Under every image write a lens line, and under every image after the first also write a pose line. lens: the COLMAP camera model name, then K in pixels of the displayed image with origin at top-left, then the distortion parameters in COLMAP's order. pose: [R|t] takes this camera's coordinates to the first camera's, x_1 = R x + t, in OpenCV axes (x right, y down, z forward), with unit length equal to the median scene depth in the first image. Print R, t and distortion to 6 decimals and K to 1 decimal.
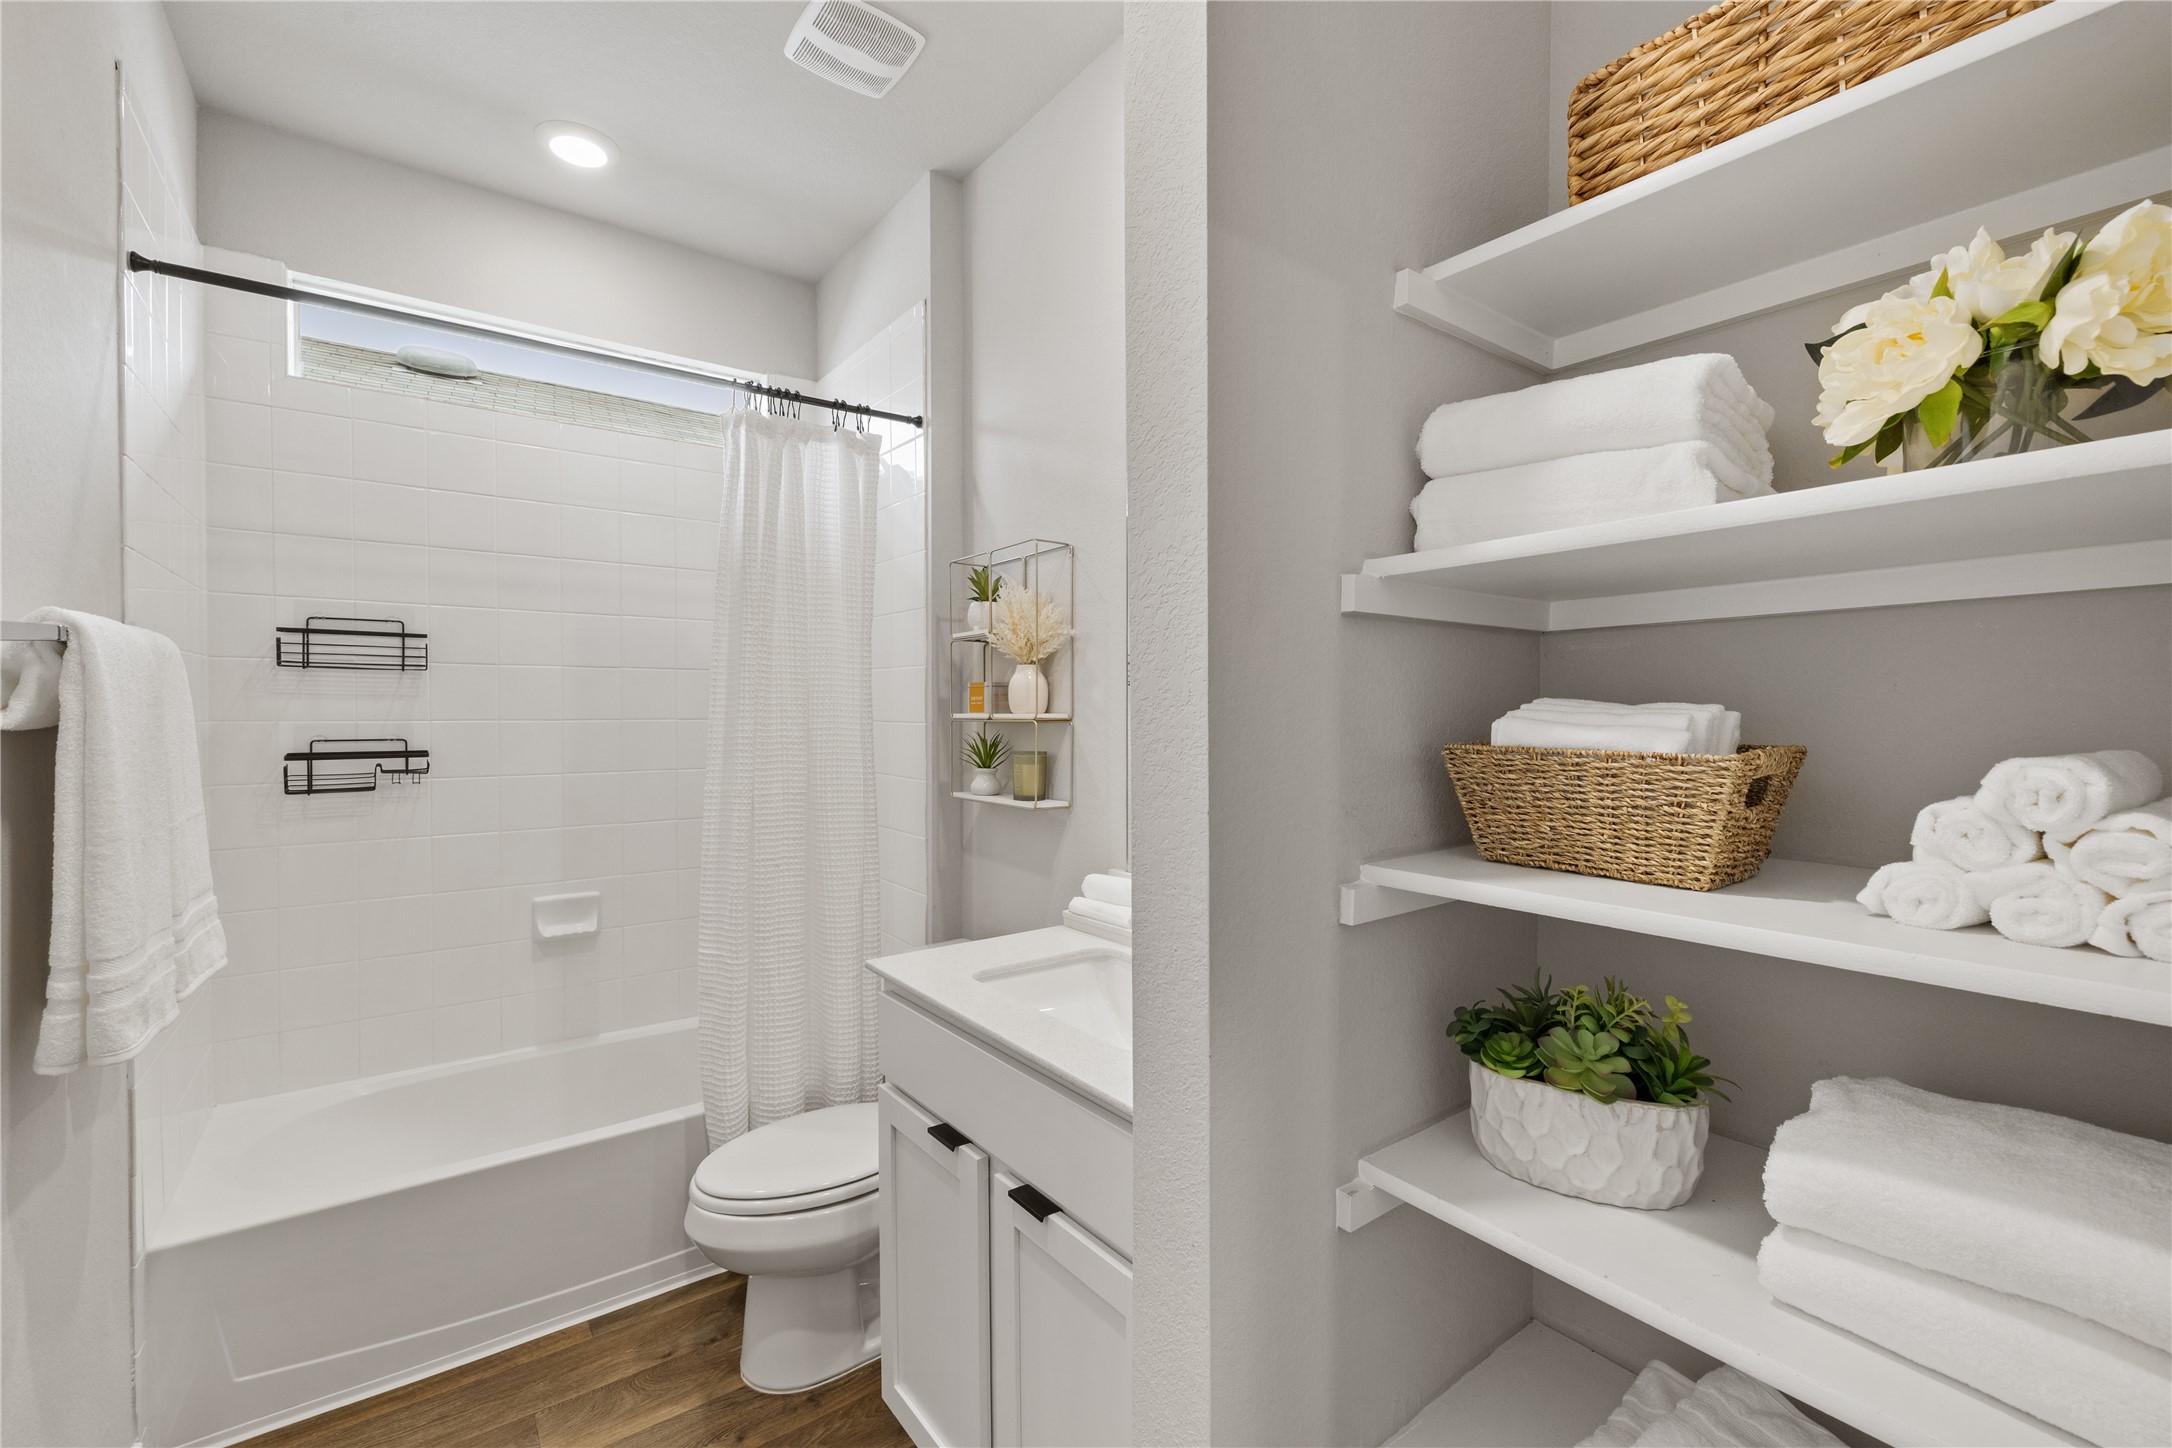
lens RADIAL K [[927.5, 0, 1086.0], [0, 927.5, 724.0], [0, 0, 1]] dist [0.017646, 0.000342]
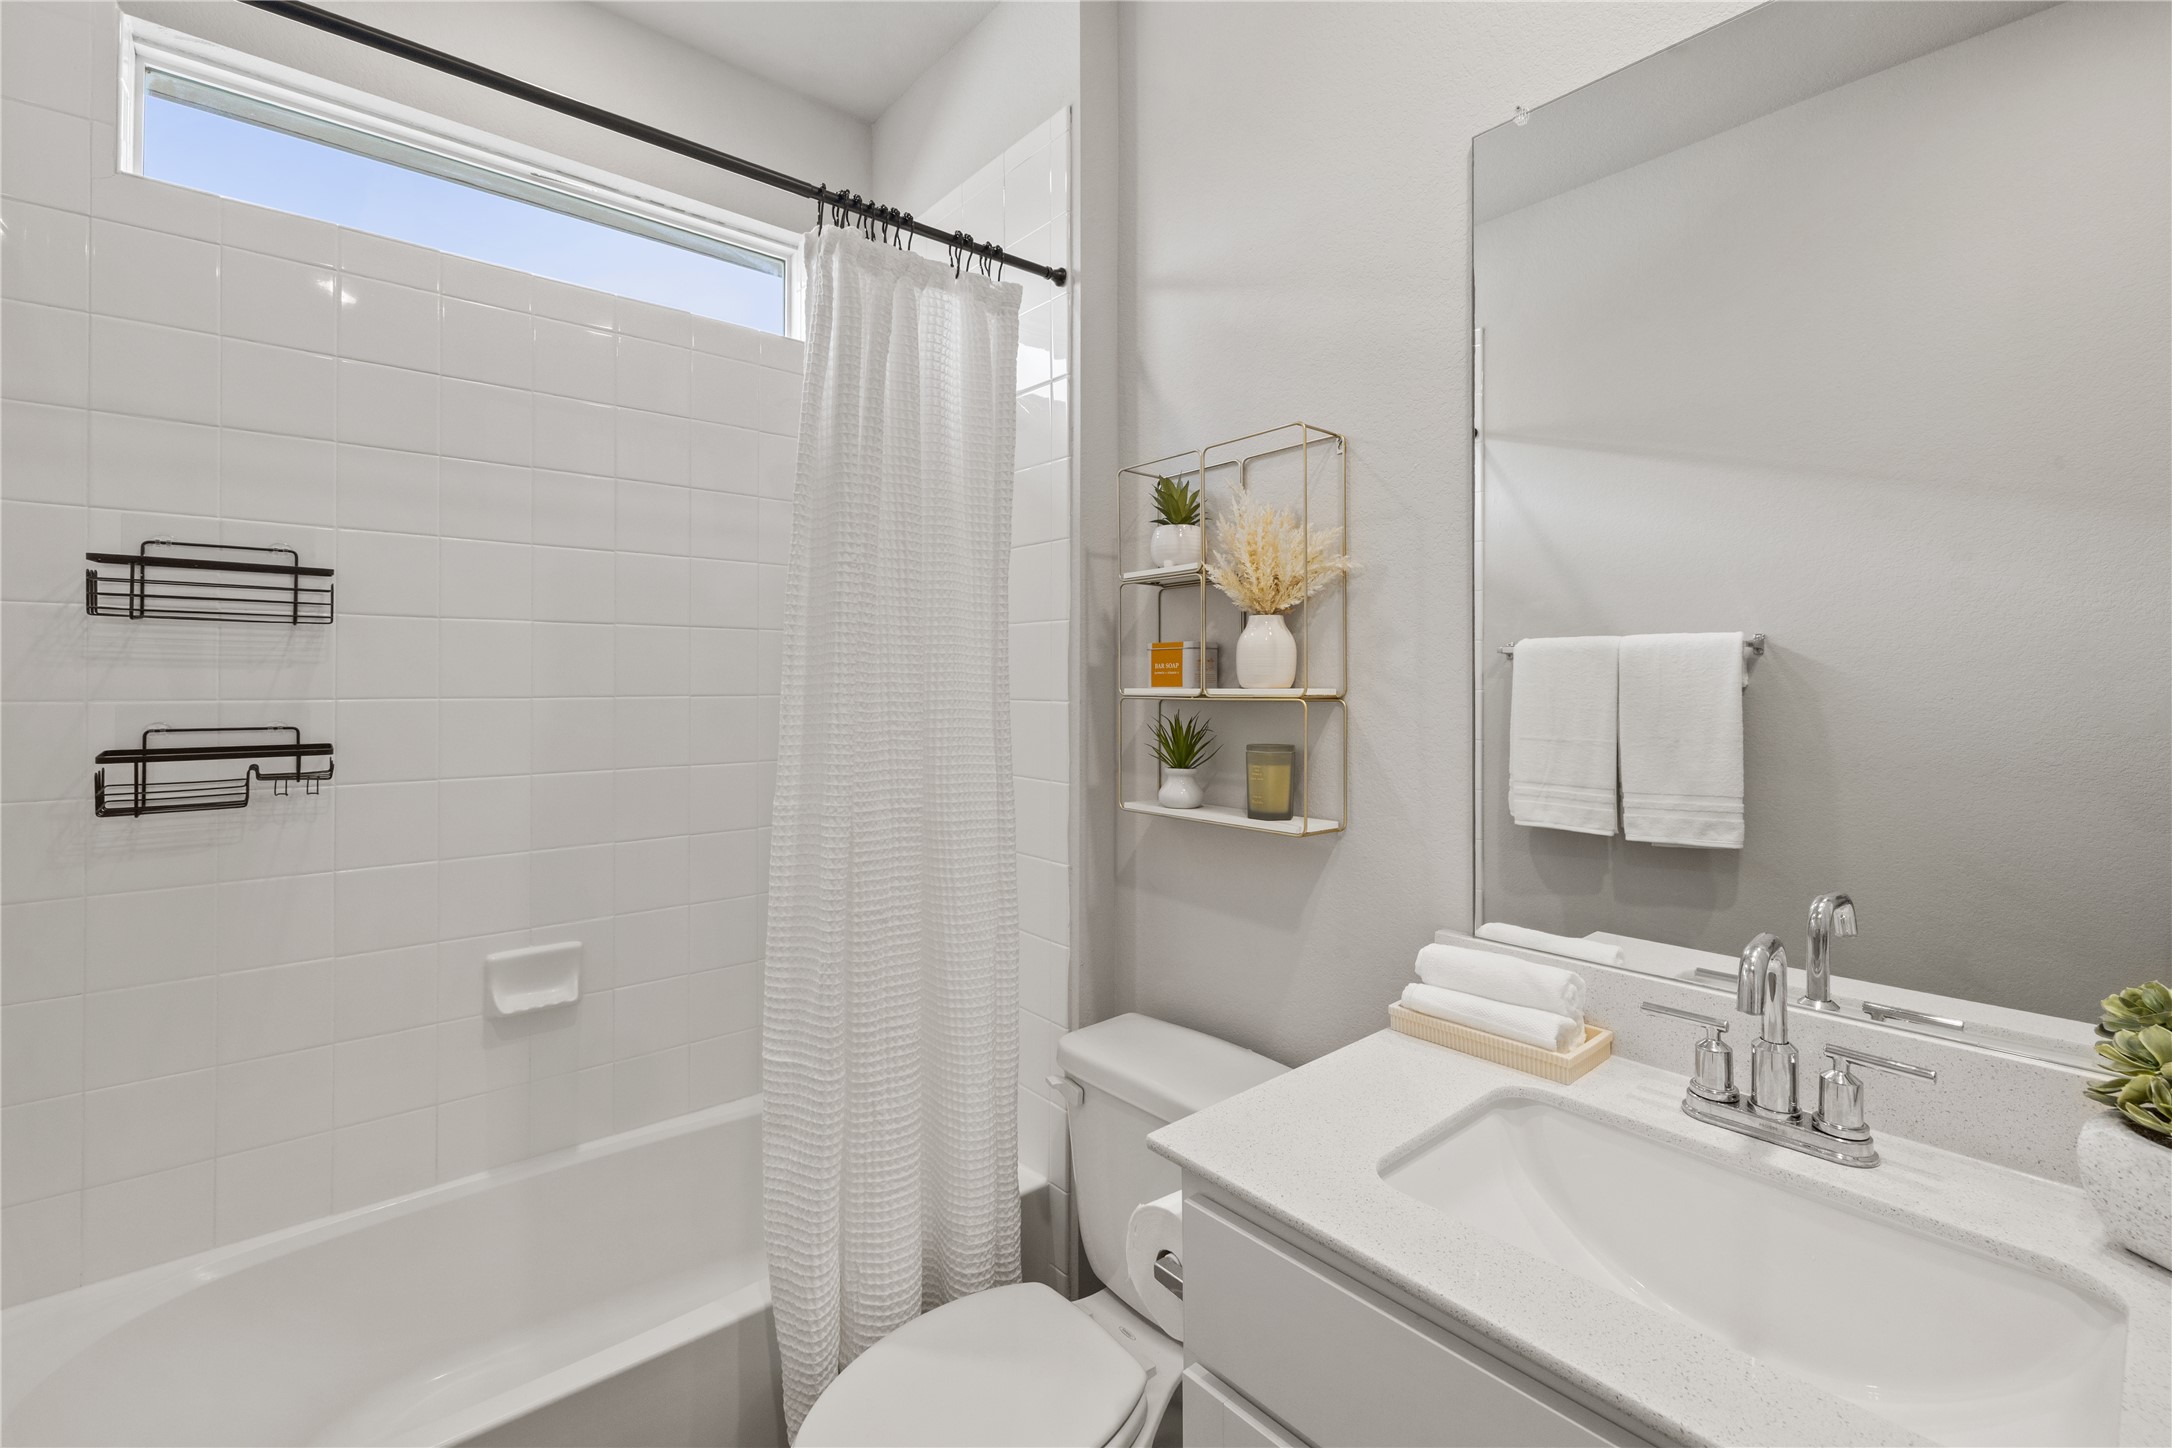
lens RADIAL K [[944.0, 0, 1086.0], [0, 944.0, 676.5], [0, 0, 1]] dist [0.008500, 0.000110]
pose [[0.998180, 0.000200, 0.060300, -0.218670], [0.001179, 0.999739, -0.022832, -0.004097], [-0.060289, 0.022861, 0.997919, 0.307225]]
